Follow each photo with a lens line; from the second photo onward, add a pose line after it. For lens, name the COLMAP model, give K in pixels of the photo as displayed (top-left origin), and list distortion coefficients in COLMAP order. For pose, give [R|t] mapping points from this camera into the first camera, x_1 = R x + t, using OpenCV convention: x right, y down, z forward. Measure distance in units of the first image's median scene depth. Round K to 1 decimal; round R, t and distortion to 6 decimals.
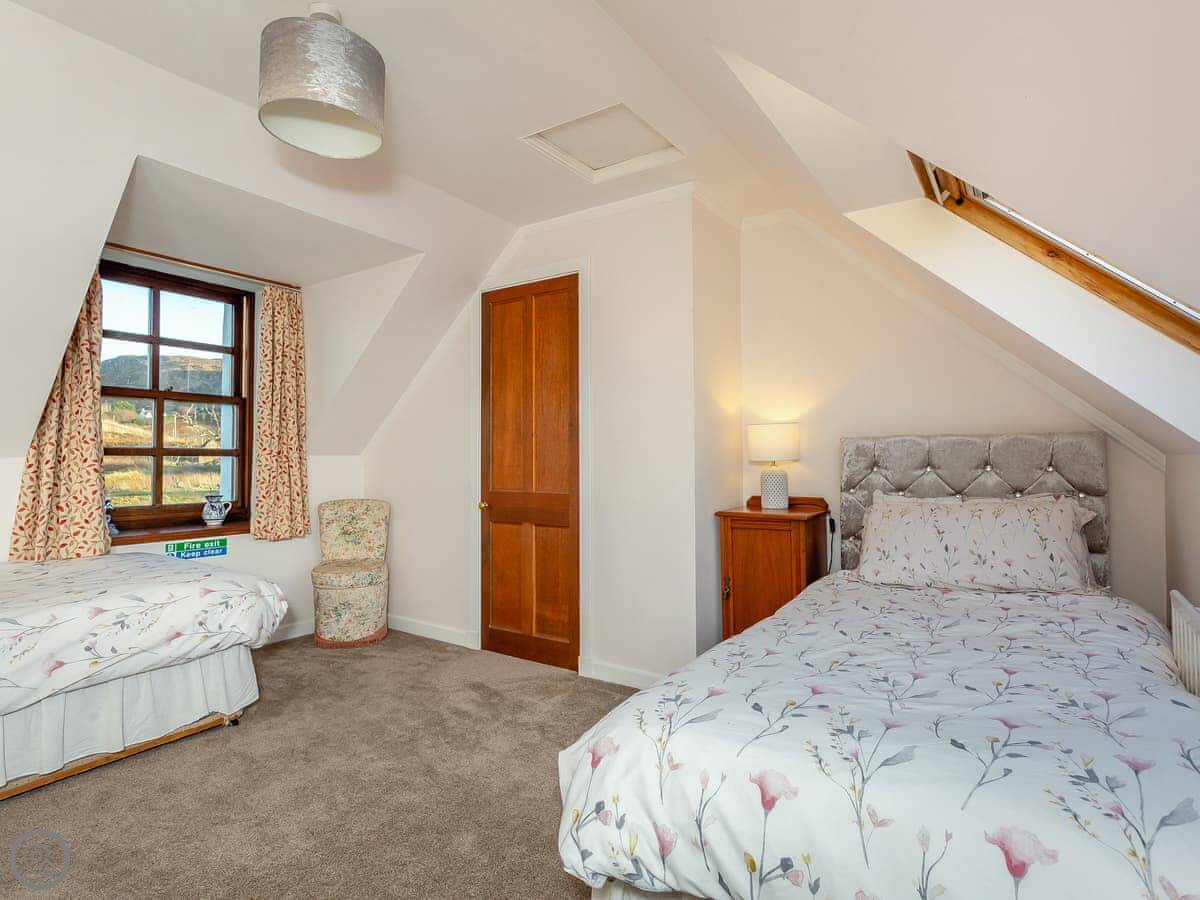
lens RADIAL K [[628.6, 0, 600.0], [0, 628.6, 450.0], [0, 0, 1]] dist [0.002887, 0.001028]
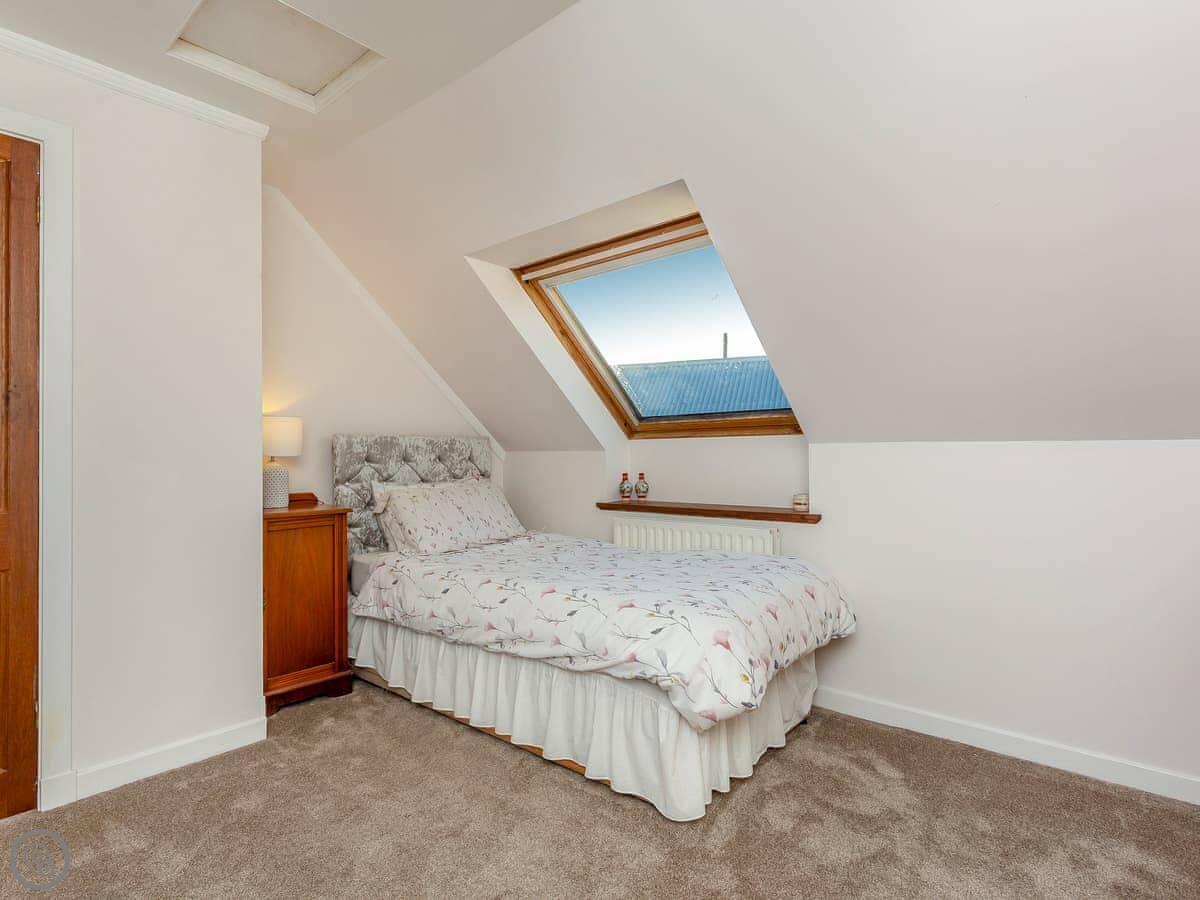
lens RADIAL K [[628.6, 0, 600.0], [0, 628.6, 450.0], [0, 0, 1]] dist [0.002887, 0.001028]
pose [[0.143774, 0.006867, 0.989587, -0.605364], [-0.007170, 0.999957, -0.005897, 0.010678], [-0.989585, -0.006248, 0.143817, 0.415521]]
